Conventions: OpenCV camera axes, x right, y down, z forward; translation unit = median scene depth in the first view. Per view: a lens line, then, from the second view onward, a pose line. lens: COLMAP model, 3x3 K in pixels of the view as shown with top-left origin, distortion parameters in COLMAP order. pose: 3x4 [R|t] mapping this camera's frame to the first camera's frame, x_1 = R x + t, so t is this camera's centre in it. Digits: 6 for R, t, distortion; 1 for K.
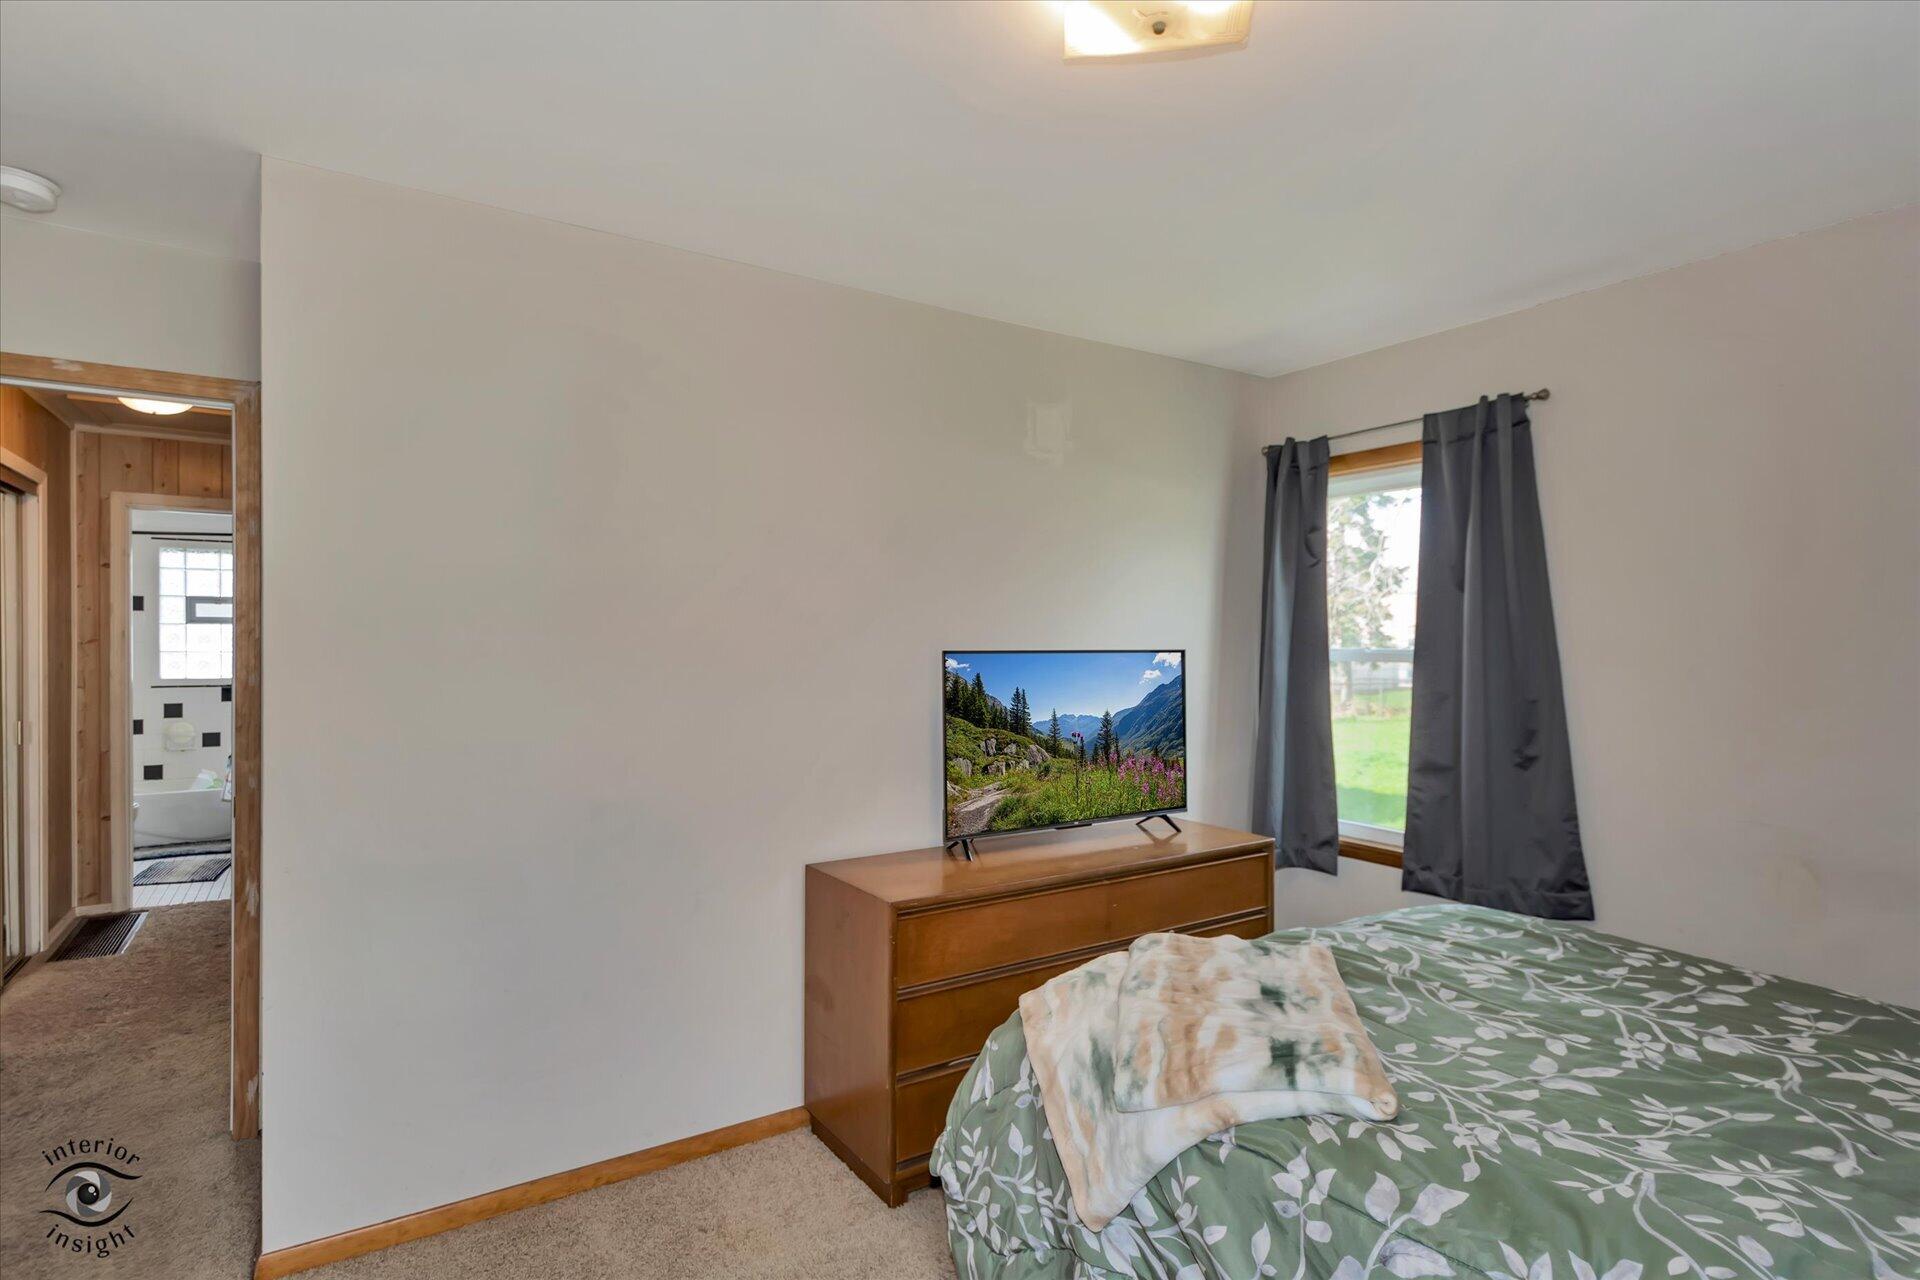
lens RADIAL K [[991.7, 0, 968.4], [0, 991.7, 652.7], [0, 0, 1]] dist [0.012731, -0.008820]
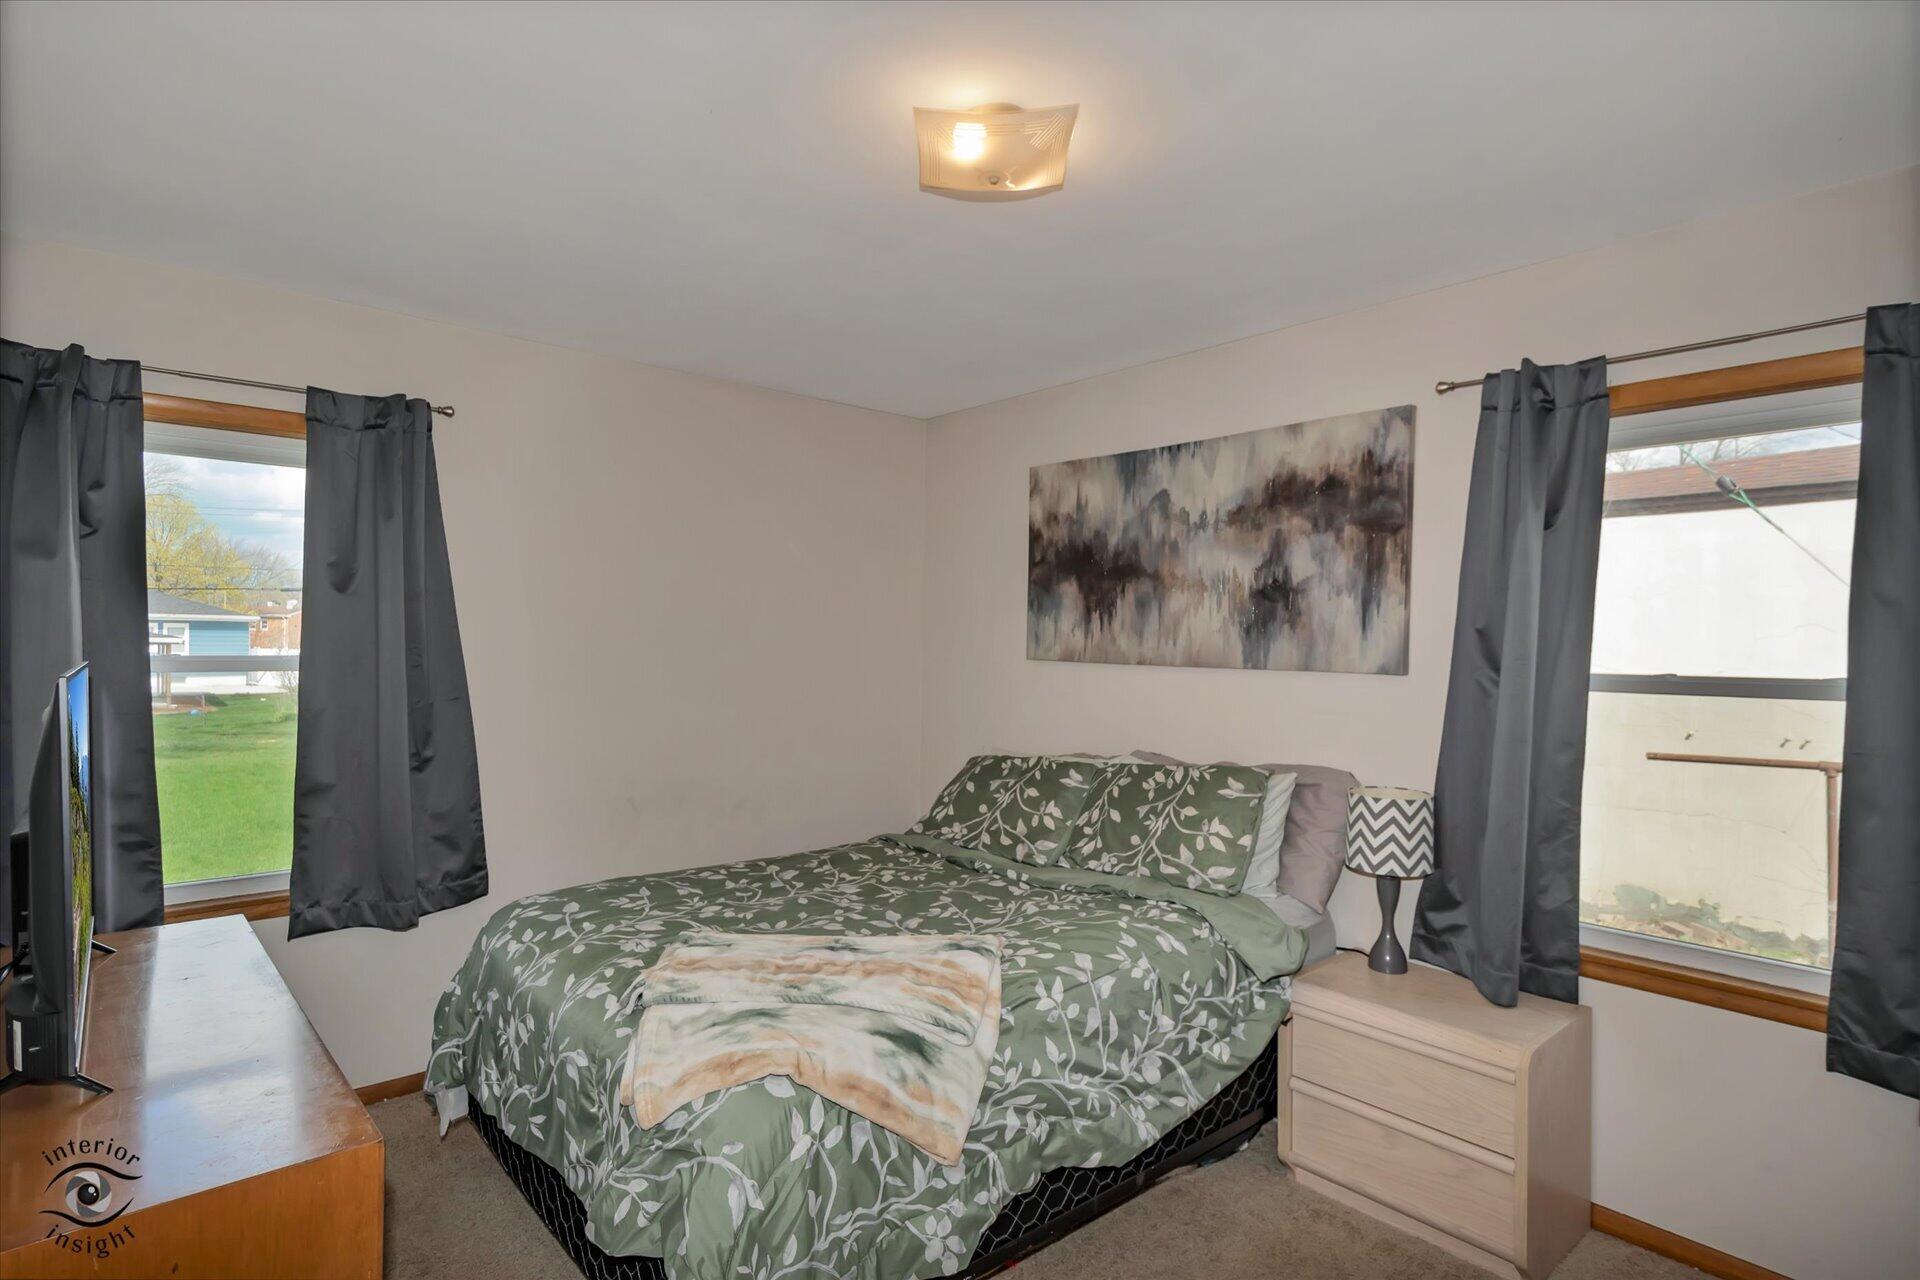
lens RADIAL K [[991.7, 0, 959.0], [0, 991.7, 634.9], [0, 0, 1]] dist [0.012731, -0.008820]
pose [[-0.158111, 0.004131, 0.987413, -0.786771], [0.003550, 0.999987, -0.003615, -0.024607], [-0.987415, 0.002934, -0.158123, 0.909495]]
